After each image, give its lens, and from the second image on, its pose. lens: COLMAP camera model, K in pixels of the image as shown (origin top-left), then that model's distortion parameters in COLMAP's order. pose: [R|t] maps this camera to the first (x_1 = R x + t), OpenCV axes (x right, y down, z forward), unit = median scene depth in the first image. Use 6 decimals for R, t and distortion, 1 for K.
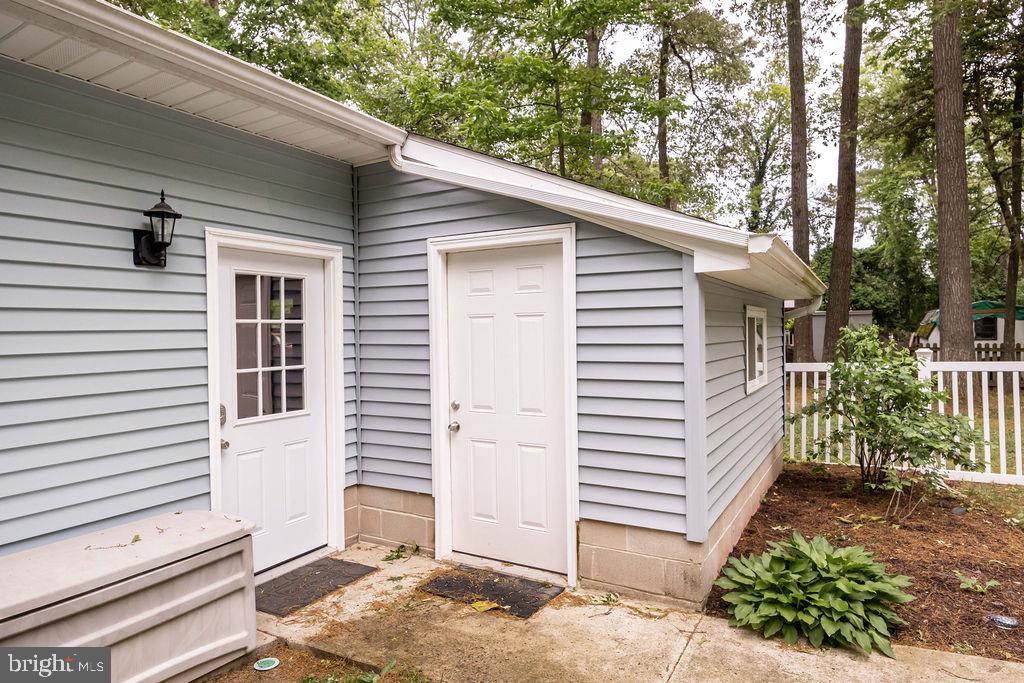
lens RADIAL K [[611.4, 0, 506.9], [0, 611.4, 328.0], [0, 0, 1]] dist [0.004262, 0.001154]
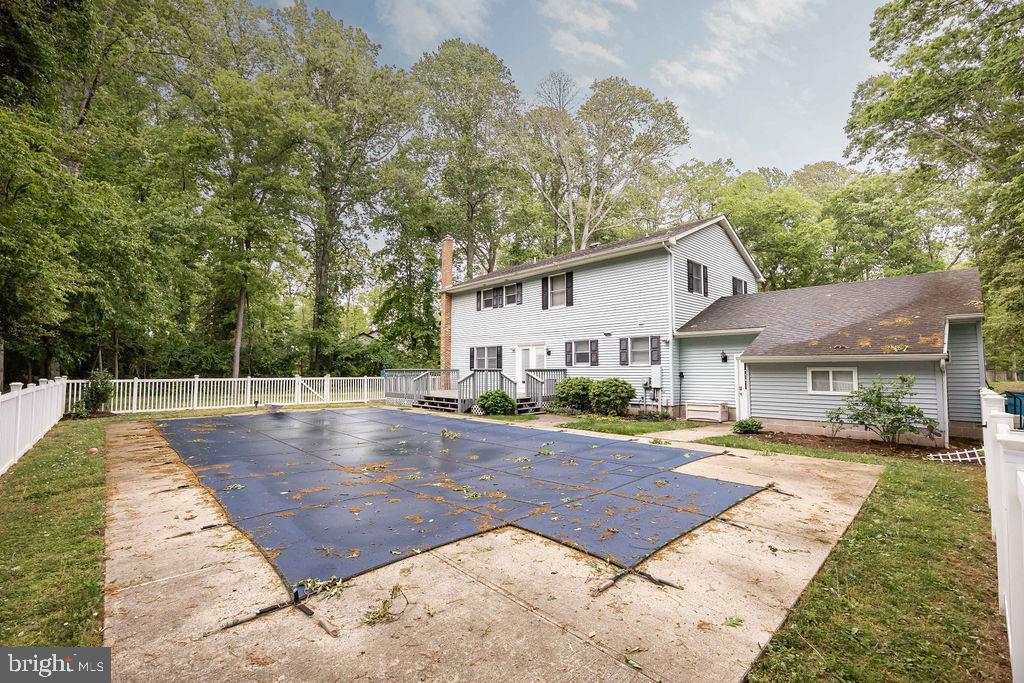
lens RADIAL K [[421.3, 0, 512.0], [0, 421.3, 341.5], [0, 0, 1]] dist [-0.029802, -0.000003]
pose [[-0.275201, -0.049849, -0.960093, 3.132012], [0.012504, 0.998385, -0.055421, -0.076339], [0.961305, -0.027256, -0.274133, 0.066748]]
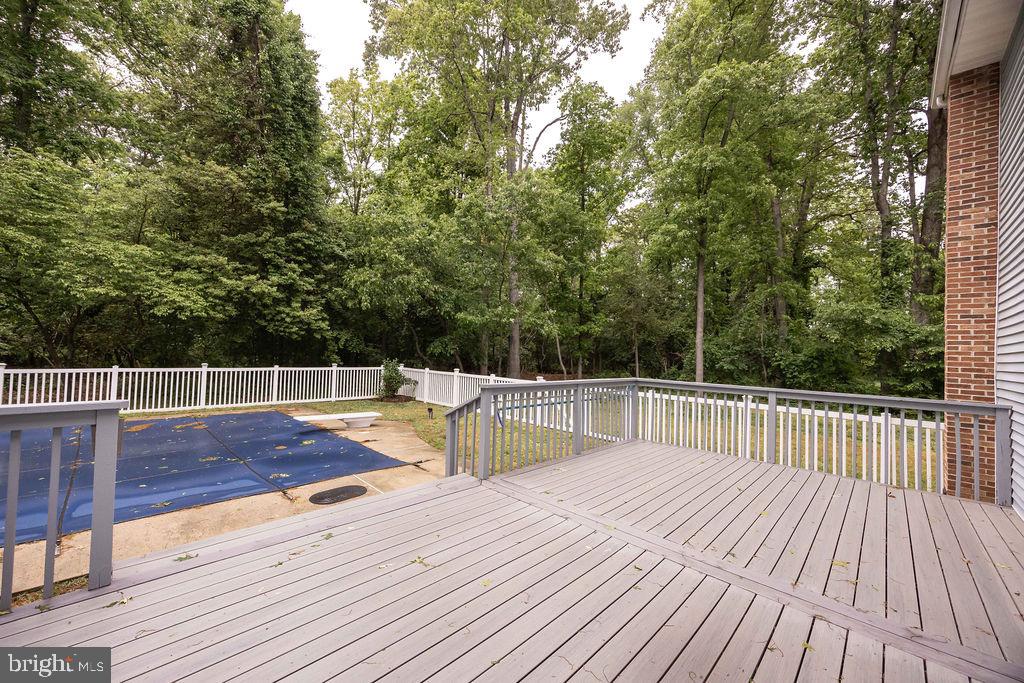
lens RADIAL K [[390.2, 0, 512.0], [0, 390.2, 341.5], [0, 0, 1]] dist [-0.002642, -0.000185]
pose [[-0.972505, -0.016623, 0.232288, -0.968896], [-0.026050, 0.998954, -0.037577, -0.127517], [-0.231421, -0.042595, -0.971921, -0.831967]]
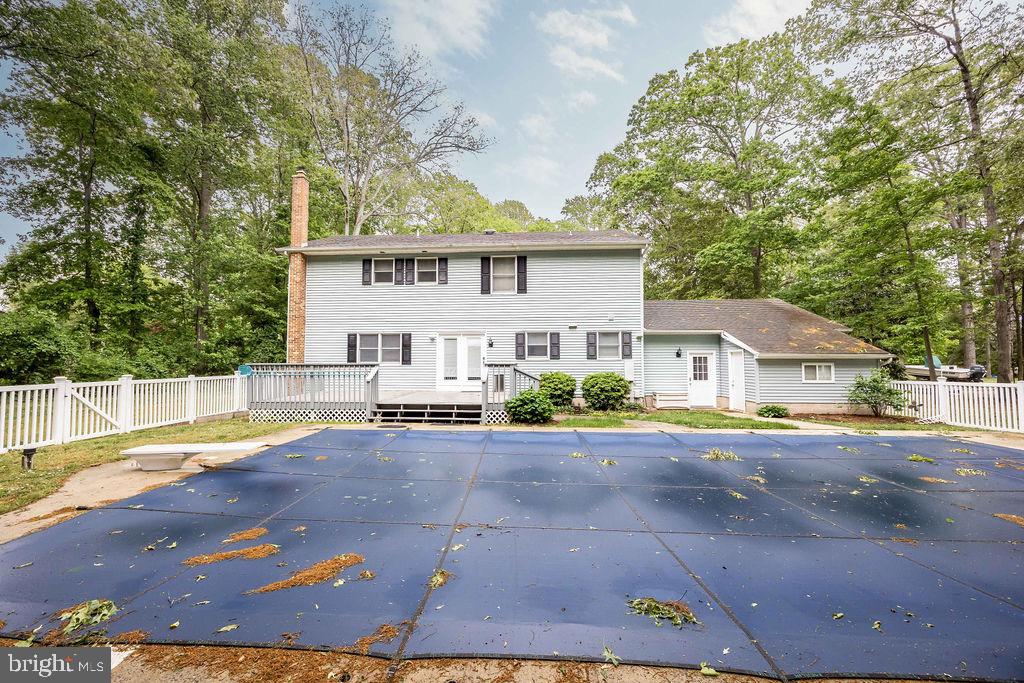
lens RADIAL K [[403.7, 0, 487.6], [0, 403.7, 340.7], [0, 0, 1]] dist [-0.009206, -0.000022]
pose [[0.436778, -0.033476, -0.898946, 2.088308], [0.002117, 0.999343, -0.036187, -0.096556], [0.899567, 0.013903, 0.436562, -2.392632]]
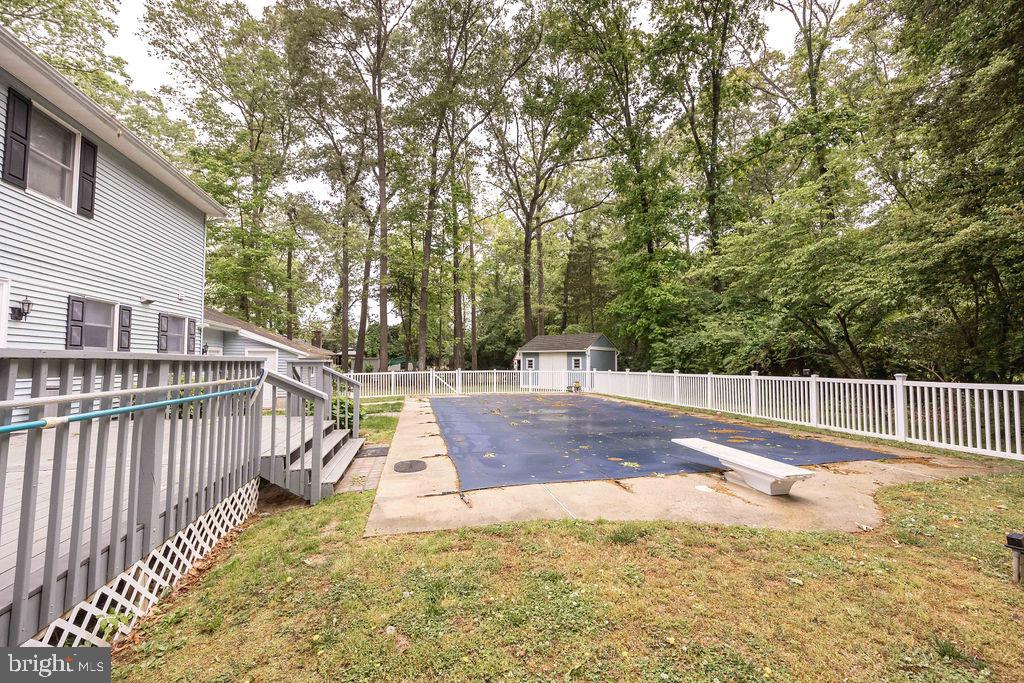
lens RADIAL K [[415.6, 0, 512.0], [0, 415.6, 341.5], [0, 0, 1]] dist [-0.003057, -0.000822]
pose [[0.720779, 0.048847, 0.691441, -0.925633], [-0.015142, 0.998385, -0.054747, -0.040198], [-0.692999, 0.028991, 0.720355, -3.114360]]
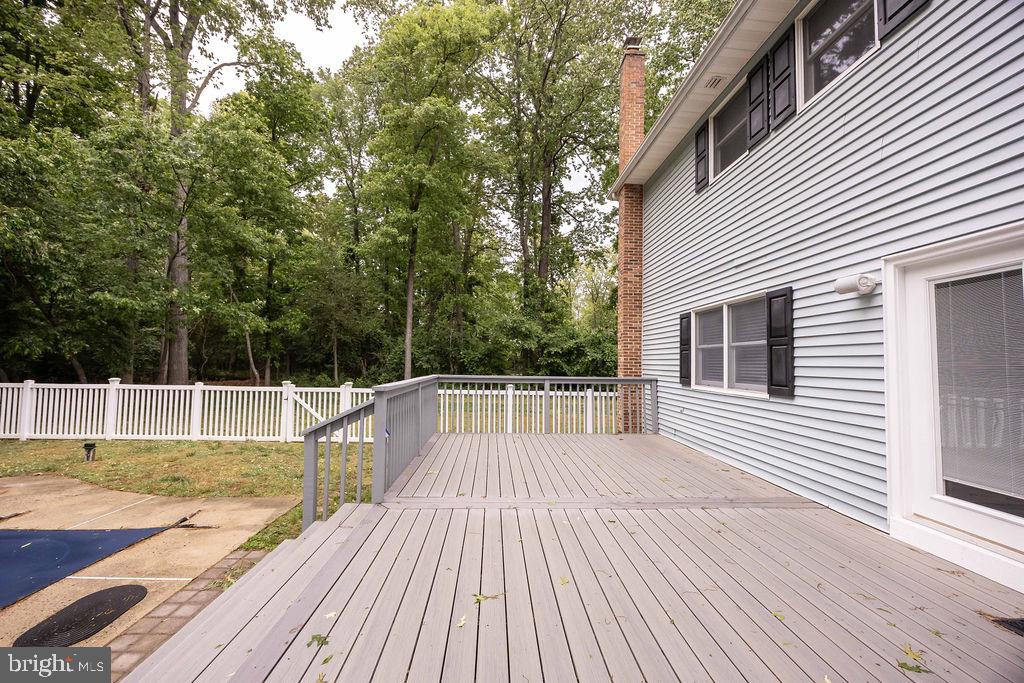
lens RADIAL K [[390.2, 0, 512.0], [0, 390.2, 341.5], [0, 0, 1]] dist [-0.002642, -0.000185]
pose [[-0.834325, -0.030907, -0.550405, -0.404291], [-0.002951, 0.998663, -0.051605, -0.106540], [0.551264, -0.041431, -0.833301, -0.959756]]
